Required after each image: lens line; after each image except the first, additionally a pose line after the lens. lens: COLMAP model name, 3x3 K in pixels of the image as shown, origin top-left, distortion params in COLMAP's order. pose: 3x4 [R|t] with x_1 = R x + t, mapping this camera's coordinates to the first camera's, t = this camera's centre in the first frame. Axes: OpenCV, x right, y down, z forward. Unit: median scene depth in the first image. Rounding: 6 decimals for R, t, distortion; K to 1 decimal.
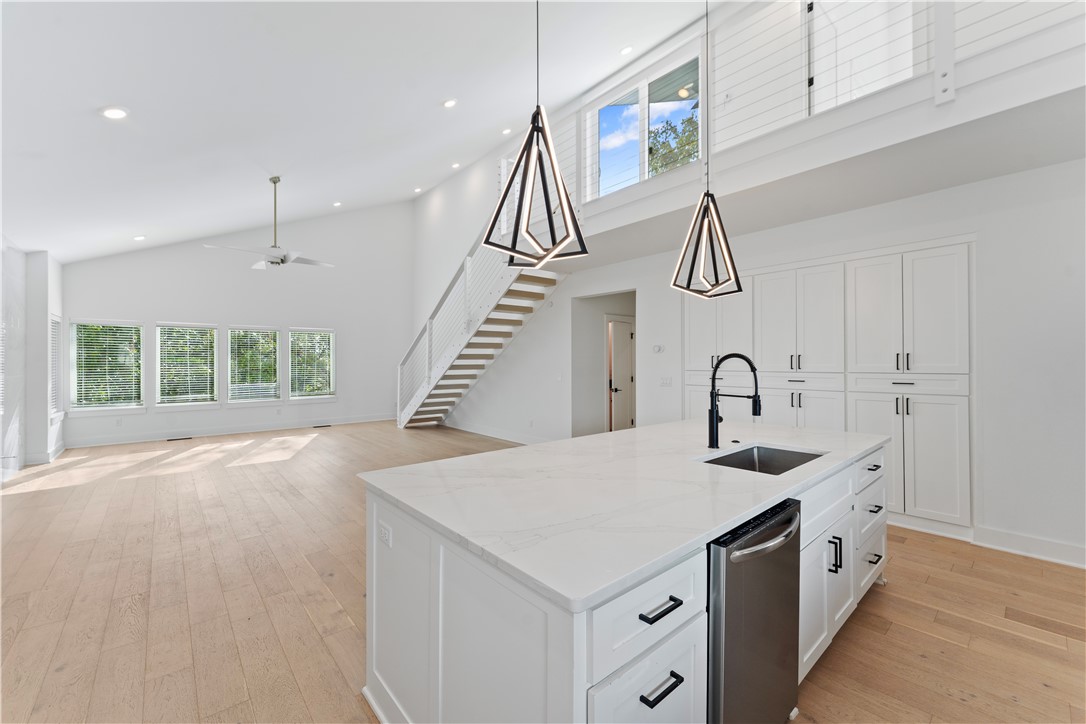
lens RADIAL K [[435.3, 0, 546.5], [0, 435.3, 362.0], [0, 0, 1]] dist [0.000505, 0.000169]
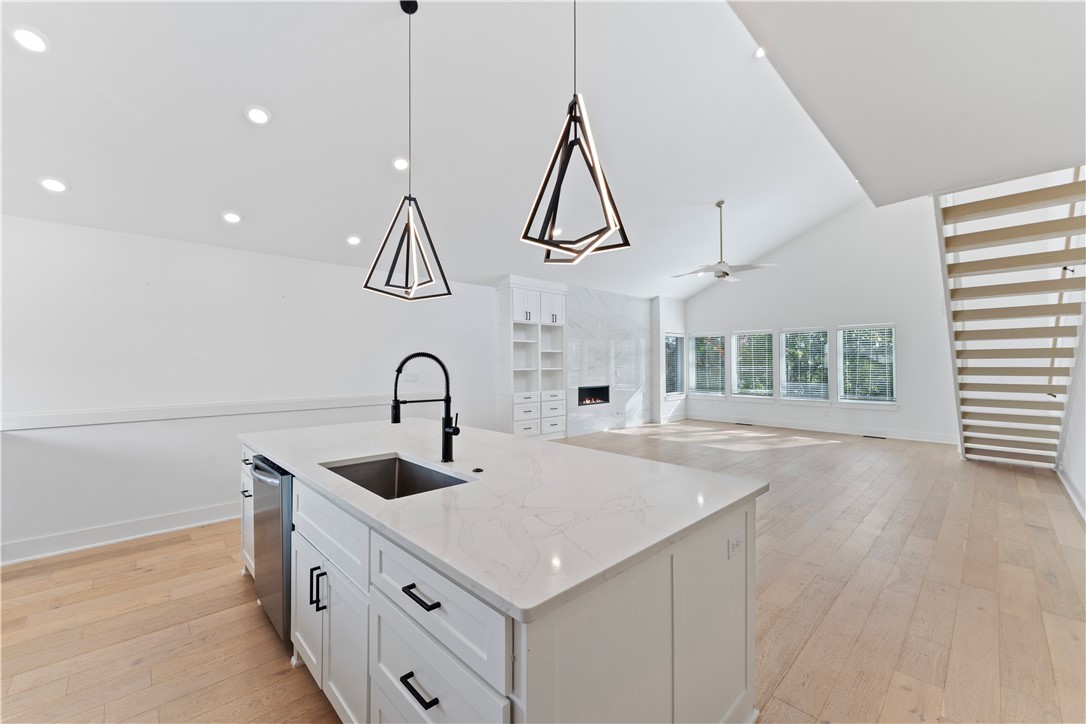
lens RADIAL K [[435.3, 0, 541.8], [0, 435.3, 360.9], [0, 0, 1]] dist [0.000505, 0.000169]
pose [[0.046116, -0.004313, -0.998927, 0.372381], [0.002660, 0.999988, -0.004195, -0.000399], [0.998933, -0.002464, 0.046127, 0.359268]]
